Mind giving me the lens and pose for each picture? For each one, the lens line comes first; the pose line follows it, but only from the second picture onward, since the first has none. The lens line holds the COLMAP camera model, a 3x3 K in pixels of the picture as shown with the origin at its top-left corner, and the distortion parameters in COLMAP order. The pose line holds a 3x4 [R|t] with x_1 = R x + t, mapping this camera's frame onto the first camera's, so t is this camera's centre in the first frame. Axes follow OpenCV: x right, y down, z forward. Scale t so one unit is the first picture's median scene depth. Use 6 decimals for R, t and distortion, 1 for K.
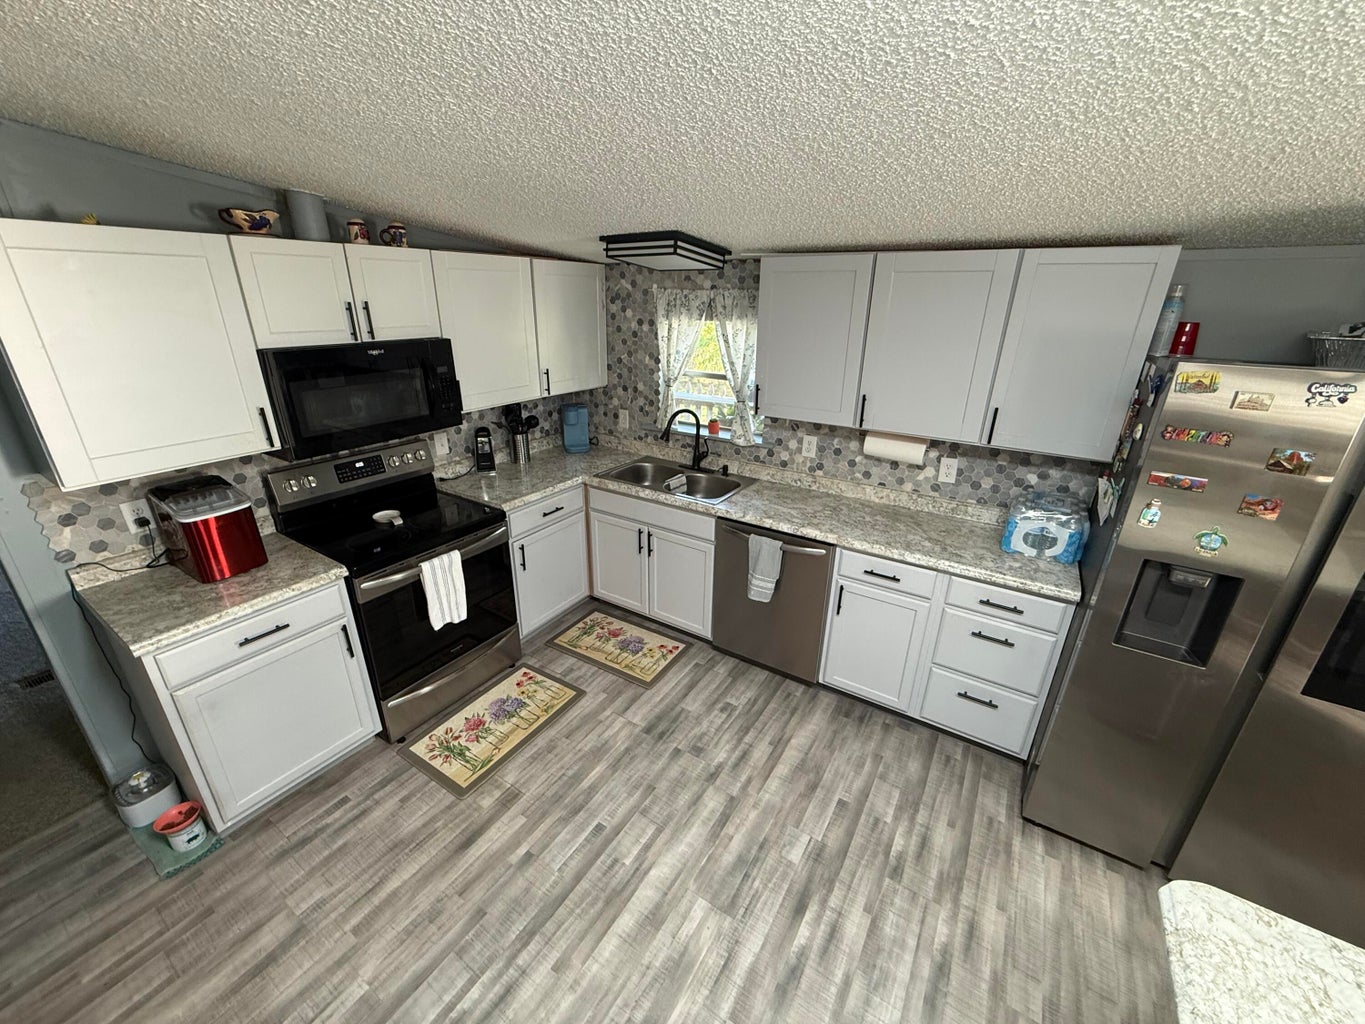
lens RADIAL K [[544.5, 0, 679.6], [0, 544.5, 510.8], [0, 0, 1]] dist [0.001587, 0.000232]
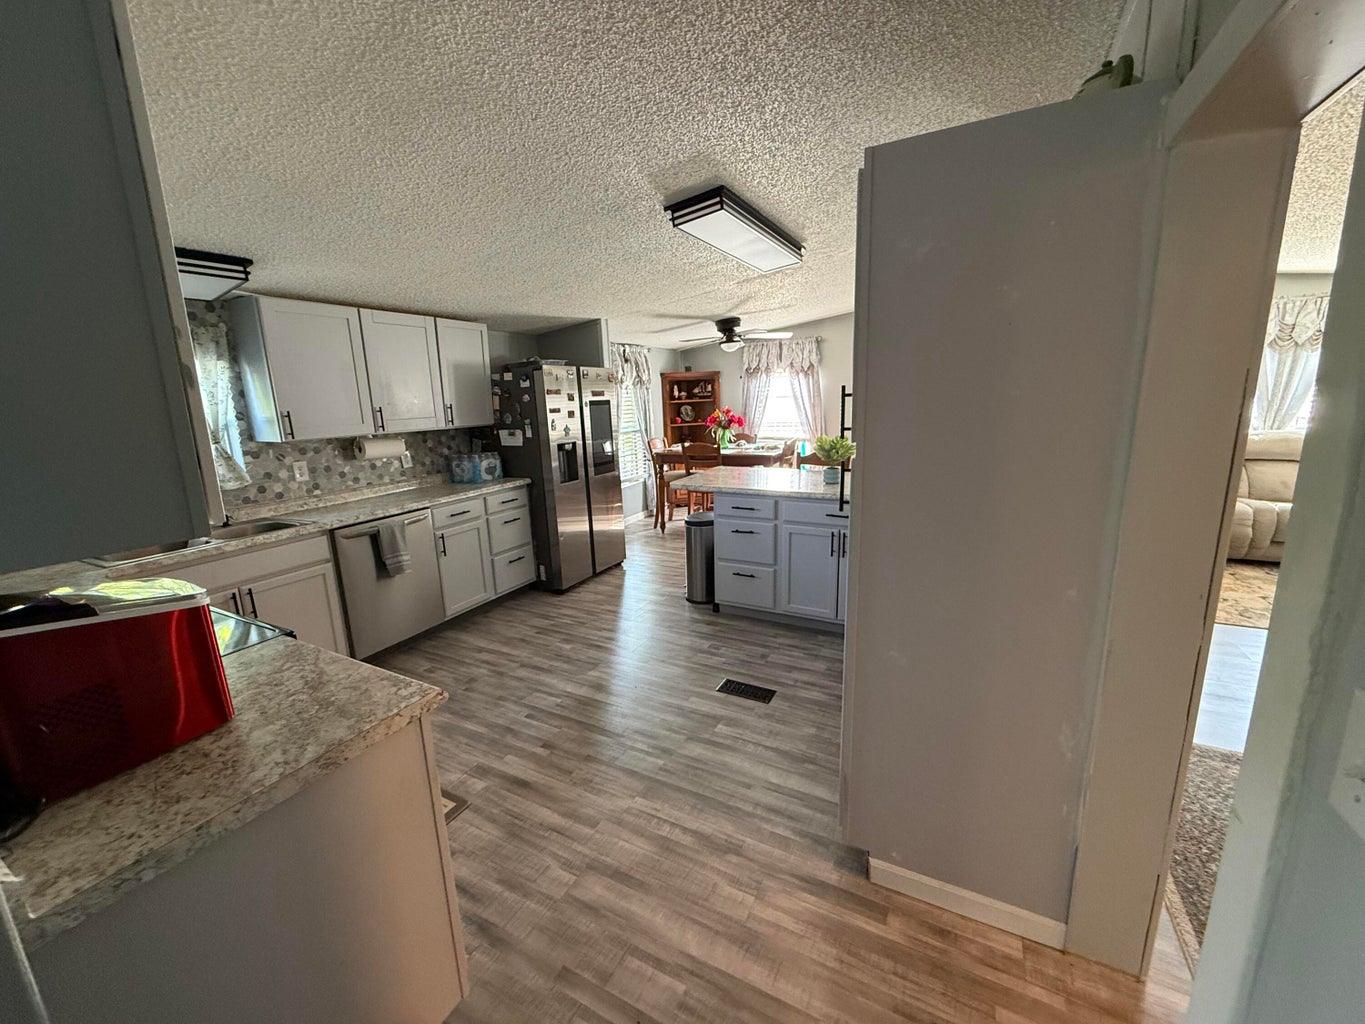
lens RADIAL K [[544.5, 0, 679.6], [0, 544.5, 510.8], [0, 0, 1]] dist [0.001587, 0.000232]
pose [[-0.090136, -0.216663, 0.972077, -1.171041], [0.398736, 0.886558, 0.234575, -0.001613], [-0.912625, 0.408746, 0.006480, 0.422866]]
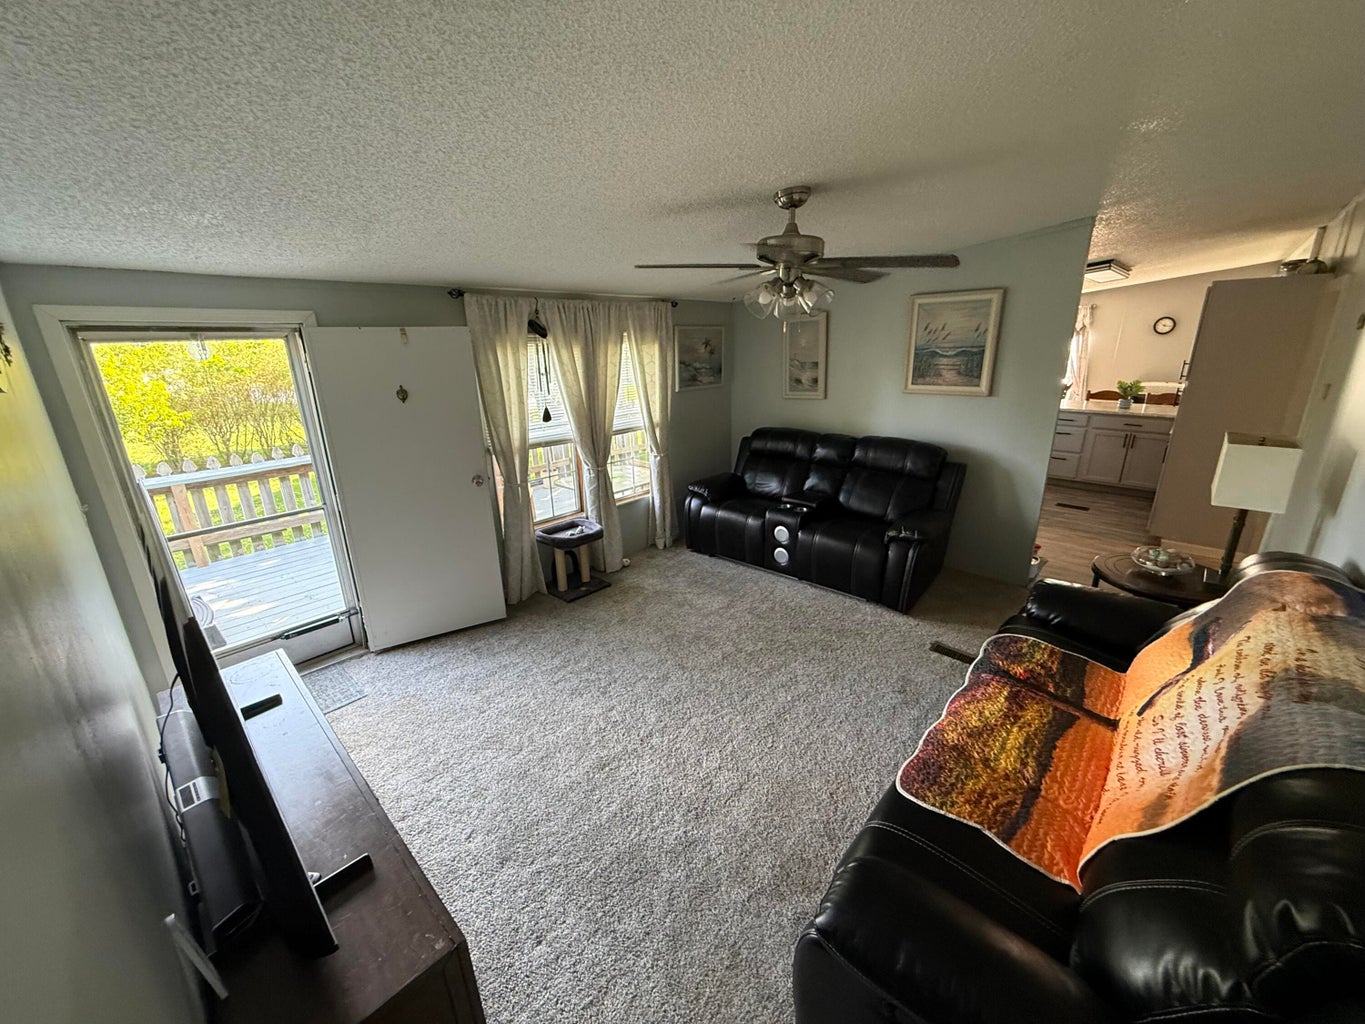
lens RADIAL K [[544.5, 0, 679.6], [0, 544.5, 510.8], [0, 0, 1]] dist [0.001587, 0.000232]
pose [[0.174495, -0.314843, 0.932966, -2.685755], [0.379971, 0.895644, 0.231181, -0.521022], [-0.908391, 0.314160, 0.275916, 1.388637]]
